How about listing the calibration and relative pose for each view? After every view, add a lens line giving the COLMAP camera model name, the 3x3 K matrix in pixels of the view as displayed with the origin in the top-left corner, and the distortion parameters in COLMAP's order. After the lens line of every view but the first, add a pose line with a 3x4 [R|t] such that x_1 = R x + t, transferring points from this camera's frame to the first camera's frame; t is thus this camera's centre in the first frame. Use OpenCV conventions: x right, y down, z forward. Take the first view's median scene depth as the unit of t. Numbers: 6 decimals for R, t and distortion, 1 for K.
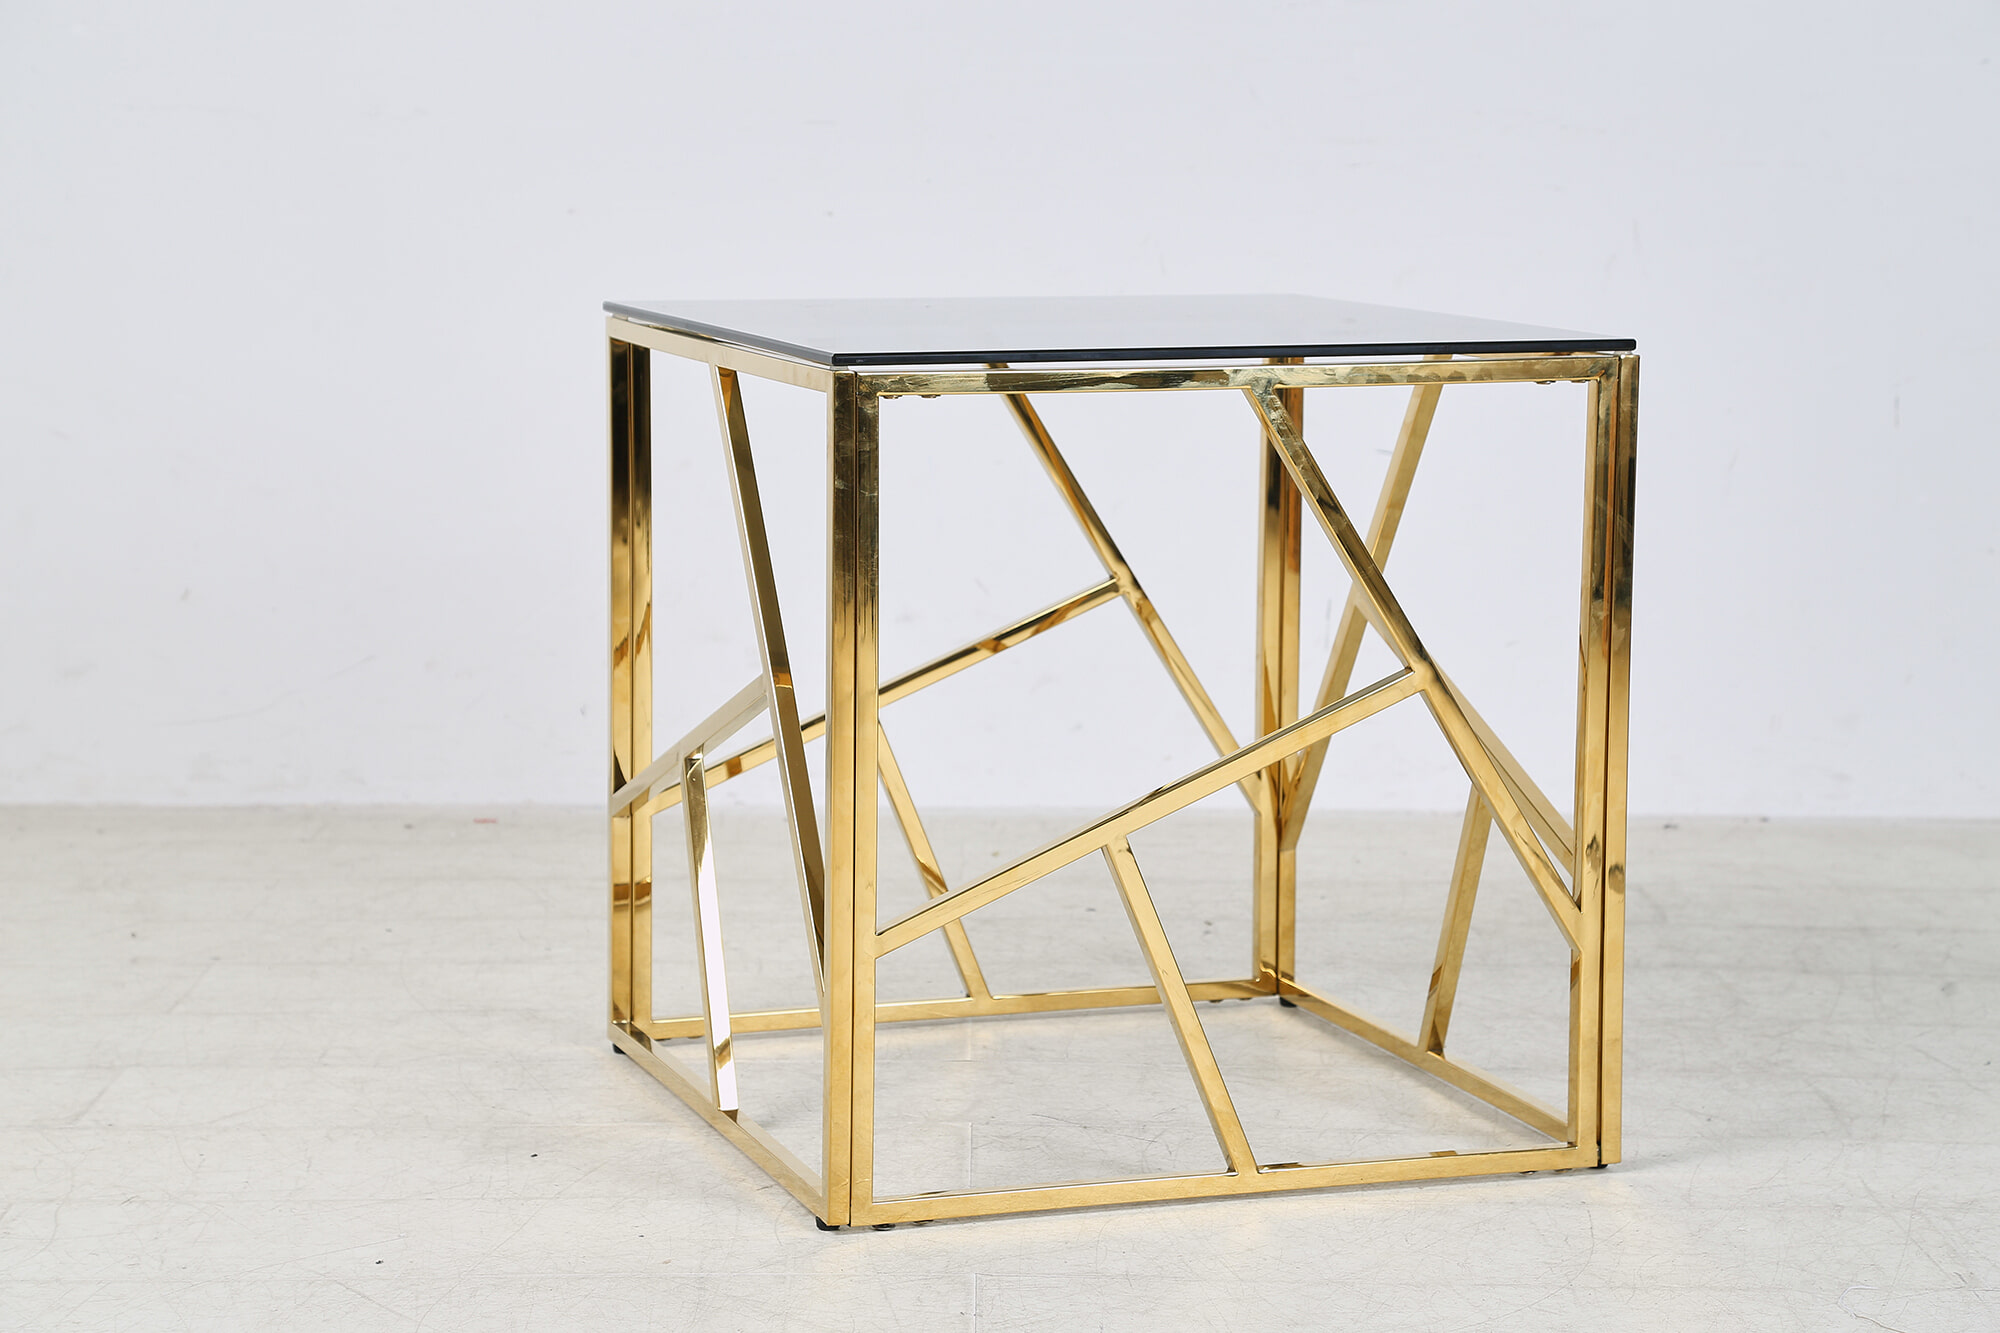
lens RADIAL K [[4386.8, 0, 1004.3], [0, 4386.8, 678.1], [0, 0, 1]] dist [0.396447, 0.048546]
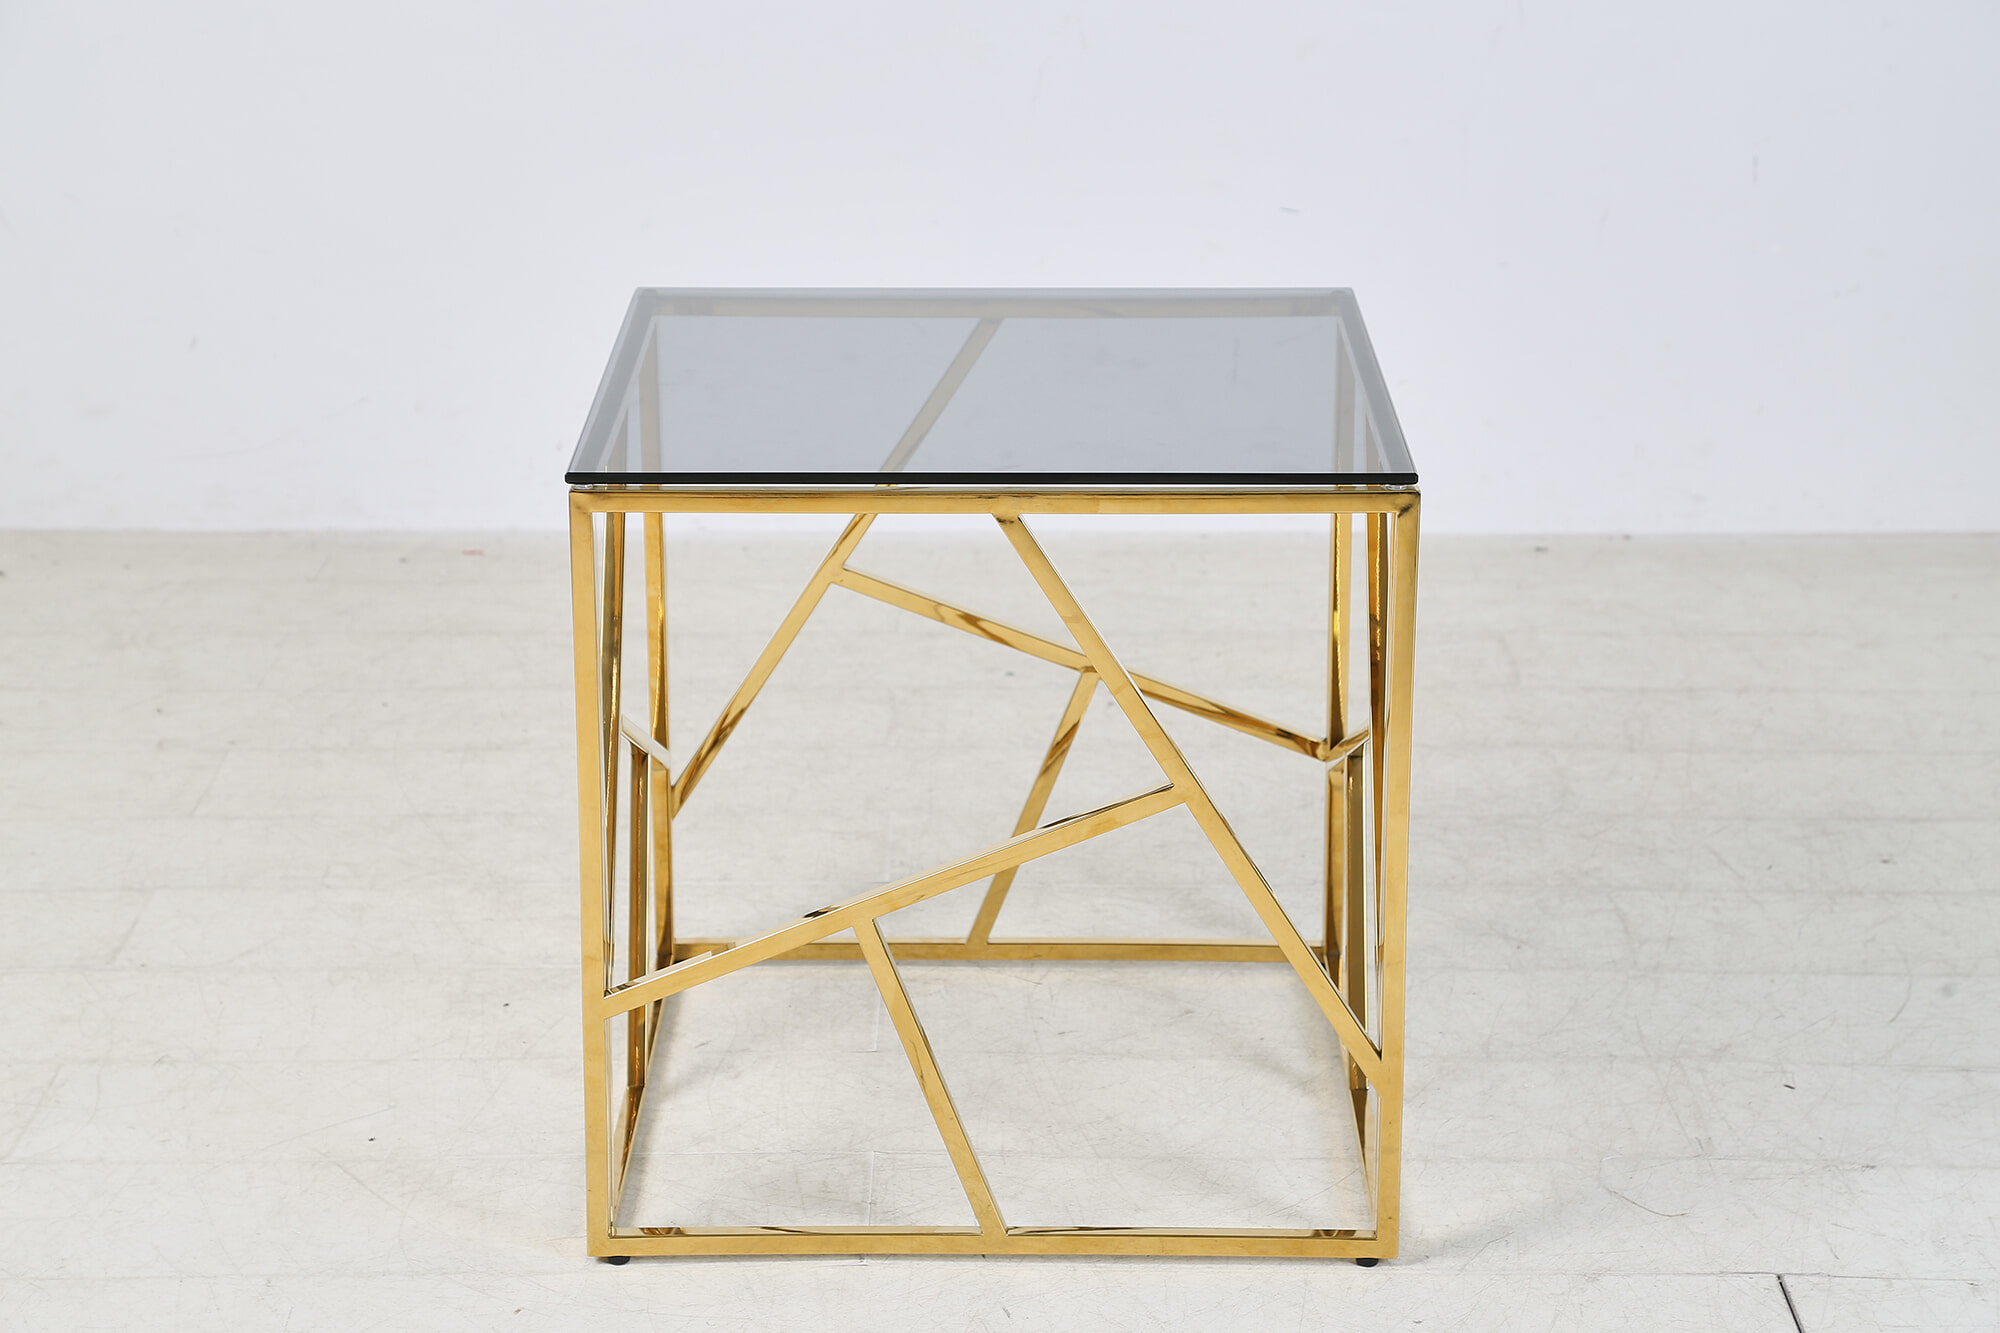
lens RADIAL K [[4324.3, 0, 1006.9], [0, 4324.3, 697.2], [0, 0, 1]] dist [0.391205, 0.075306]
pose [[0.999950, -0.005260, -0.008505, 0.031645], [0.006679, 0.984275, 0.176516, -0.152748], [0.007442, -0.176564, 0.984261, -0.100984]]
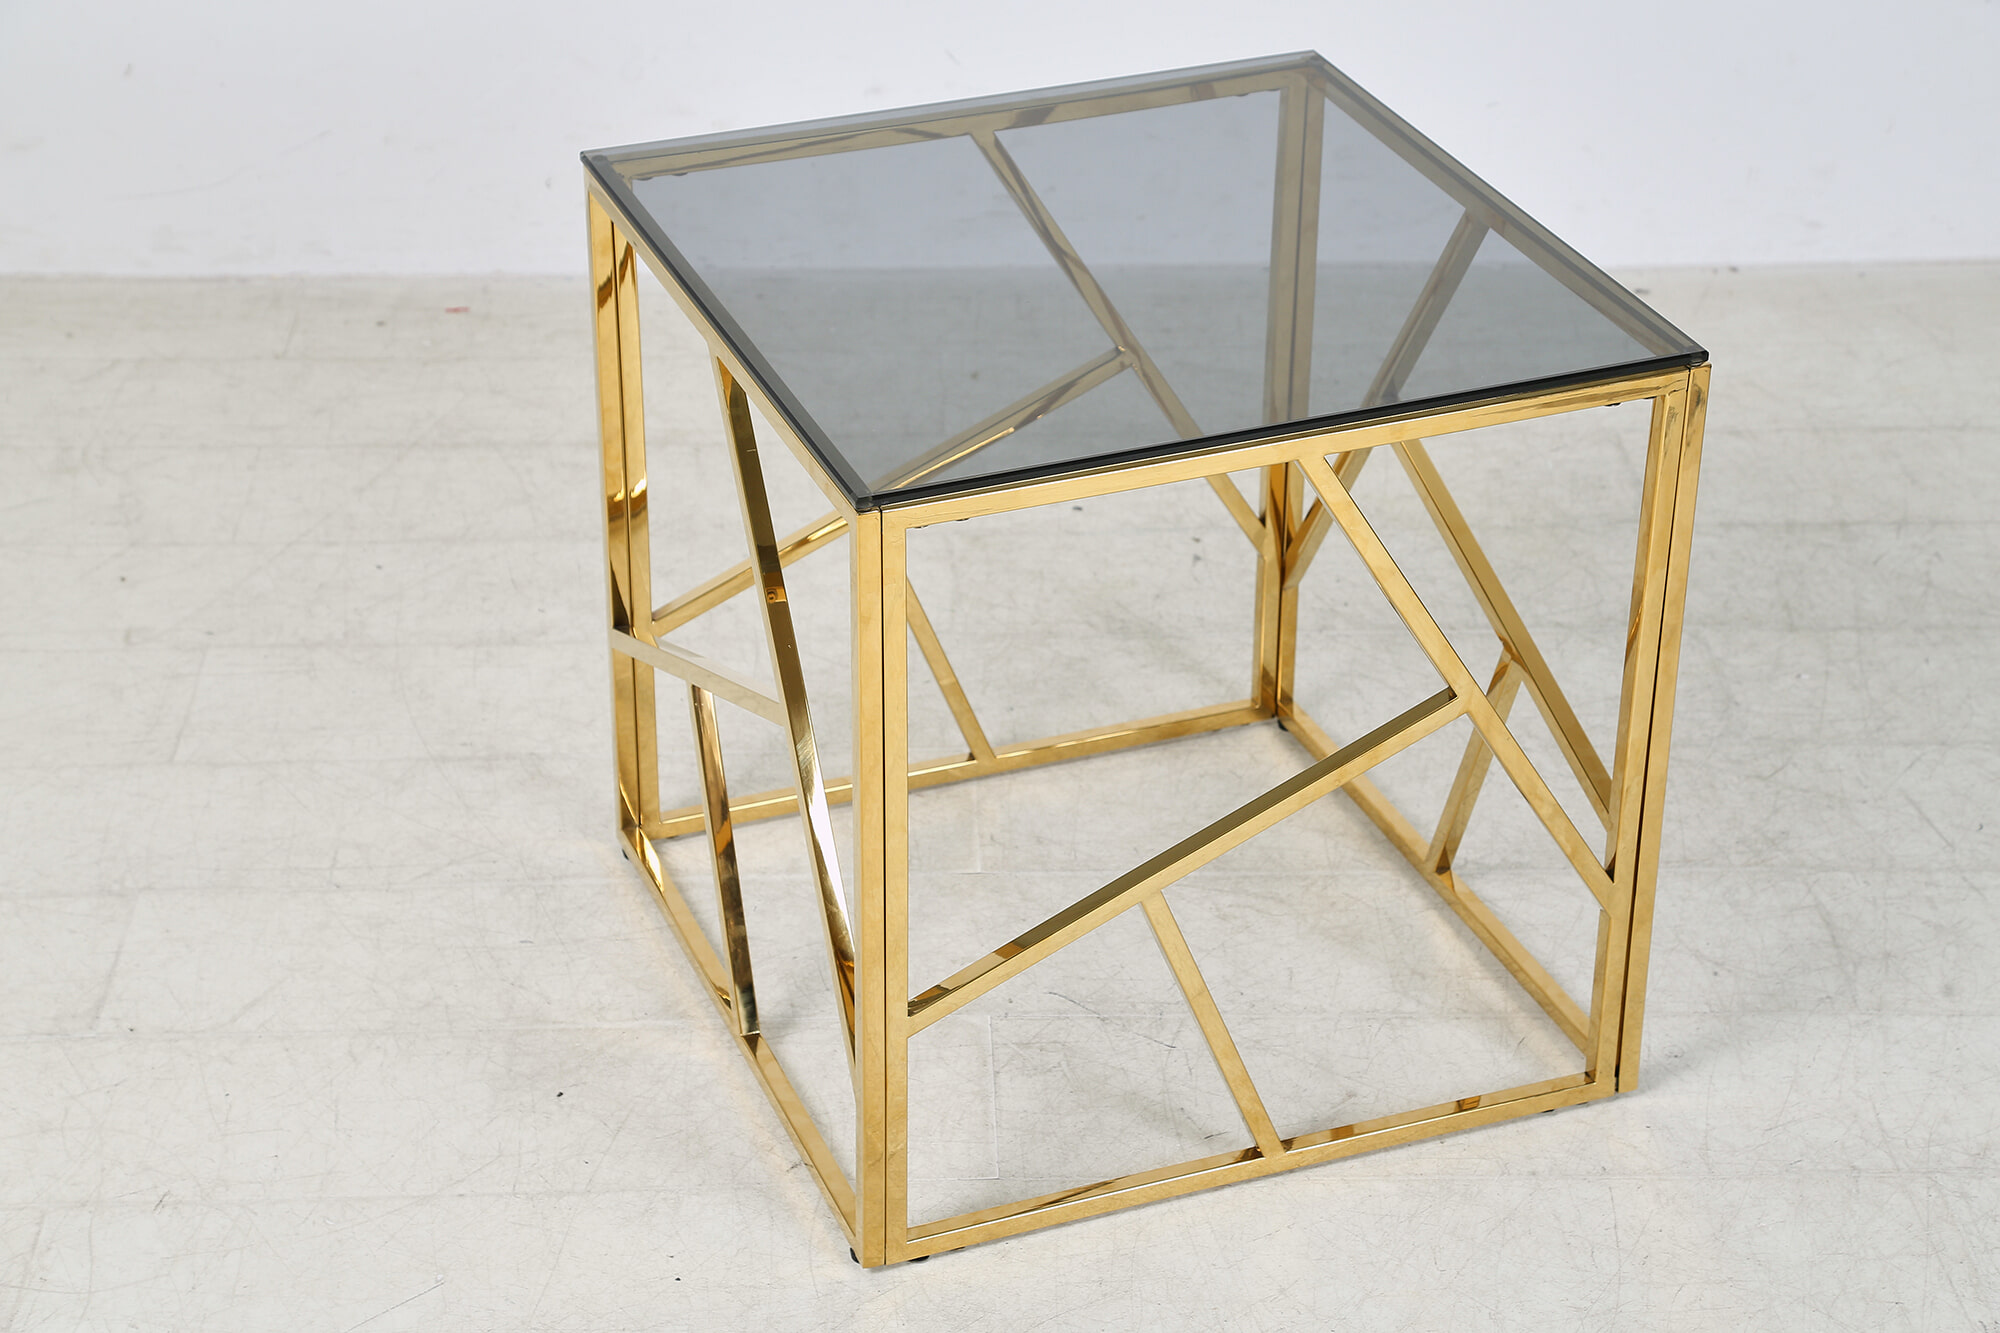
lens RADIAL K [[3854.9, 0, 1000.0], [0, 3854.9, 666.5], [0, 0, 1]] dist [0.310758, -0.017250]
pose [[0.999500, -0.017531, 0.026303, -0.024400], [0.006165, 0.924243, 0.381754, -0.279734], [-0.031003, -0.381401, 0.923889, 0.192234]]
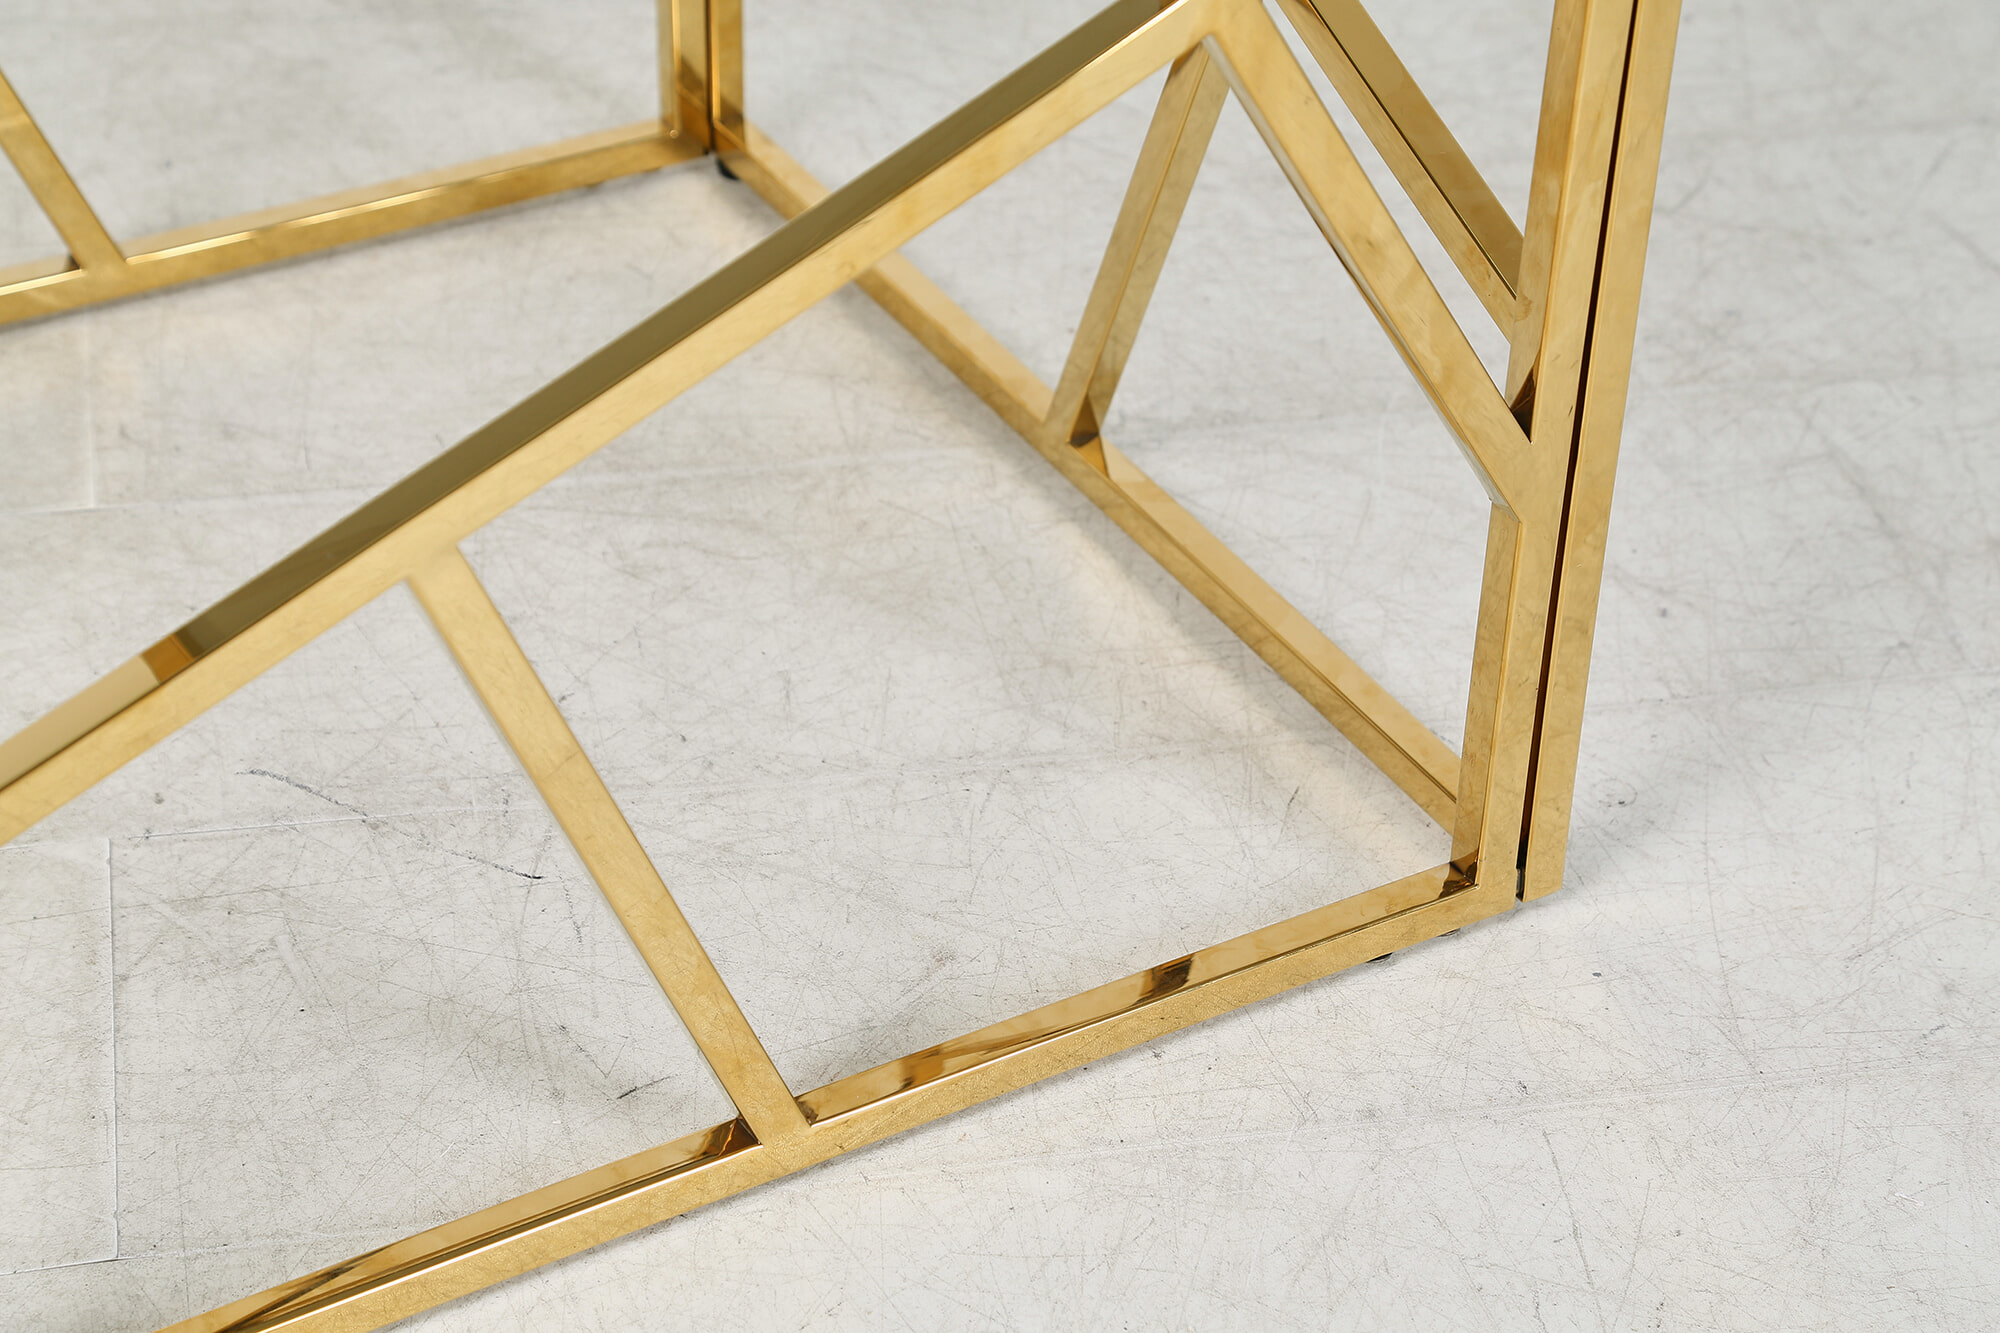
lens RADIAL K [[3953.3, 0, 972.1], [0, 3953.3, 660.7], [0, 0, 1]] dist [0.279826, 0.075442]
pose [[0.982818, -0.093940, 0.158881, 0.013804], [0.006398, 0.877616, 0.479321, -0.095645], [-0.184464, -0.470069, 0.863138, 0.582579]]
